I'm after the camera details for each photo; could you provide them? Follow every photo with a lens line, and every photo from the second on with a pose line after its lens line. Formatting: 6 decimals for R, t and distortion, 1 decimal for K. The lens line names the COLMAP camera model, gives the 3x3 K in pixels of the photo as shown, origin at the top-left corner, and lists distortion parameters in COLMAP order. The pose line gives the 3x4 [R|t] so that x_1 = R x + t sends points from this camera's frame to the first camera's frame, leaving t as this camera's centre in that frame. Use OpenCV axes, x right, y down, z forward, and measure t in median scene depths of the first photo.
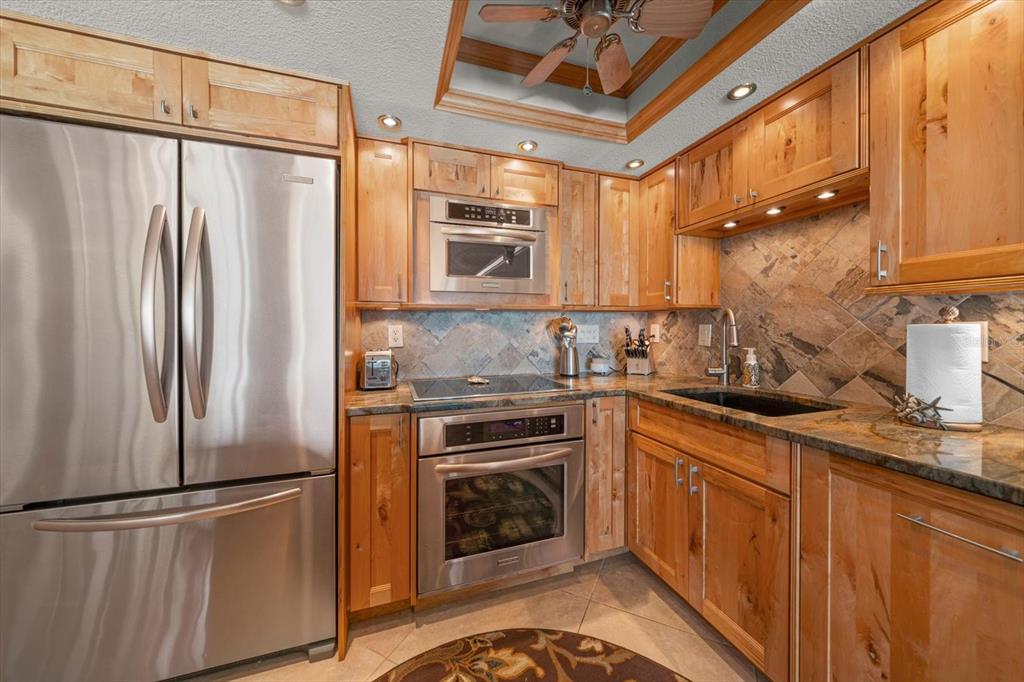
lens RADIAL K [[355.9, 0, 514.2], [0, 355.9, 329.5], [0, 0, 1]] dist [0.000121, -0.000155]
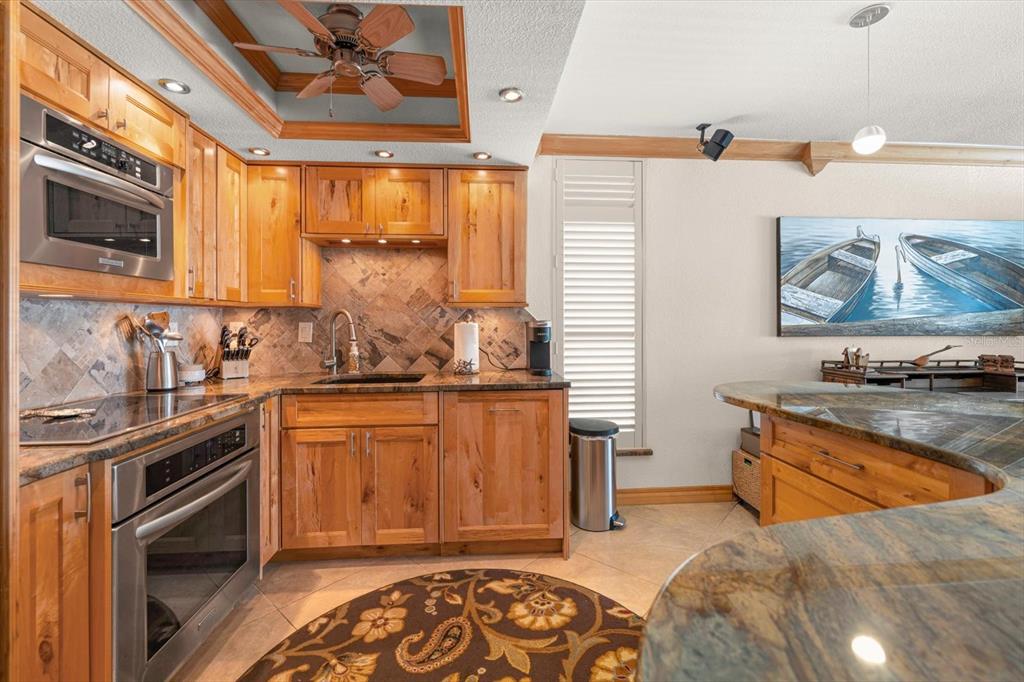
lens RADIAL K [[438.5, 0, 505.5], [0, 438.5, 324.6], [0, 0, 1]] dist [0.003484, 0.000042]
pose [[0.267614, -0.000327, 0.963526, -0.706966], [0.008946, 0.999958, -0.002145, 0.000482], [-0.963485, 0.009194, 0.267606, 0.078815]]
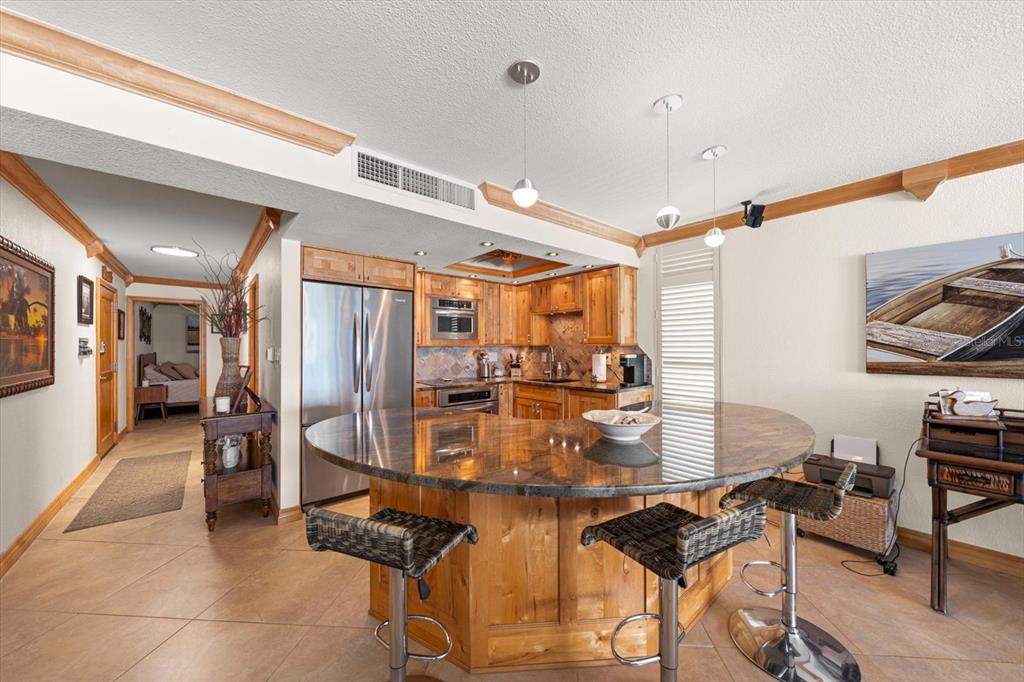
lens RADIAL K [[355.9, 0, 510.8], [0, 355.9, 347.0], [0, 0, 1]] dist [0.000121, -0.000155]
pose [[0.935196, -0.000612, 0.354129, -0.571723], [0.002971, 0.999977, -0.006117, -0.044393], [-0.354117, 0.006773, 0.935177, -1.290838]]
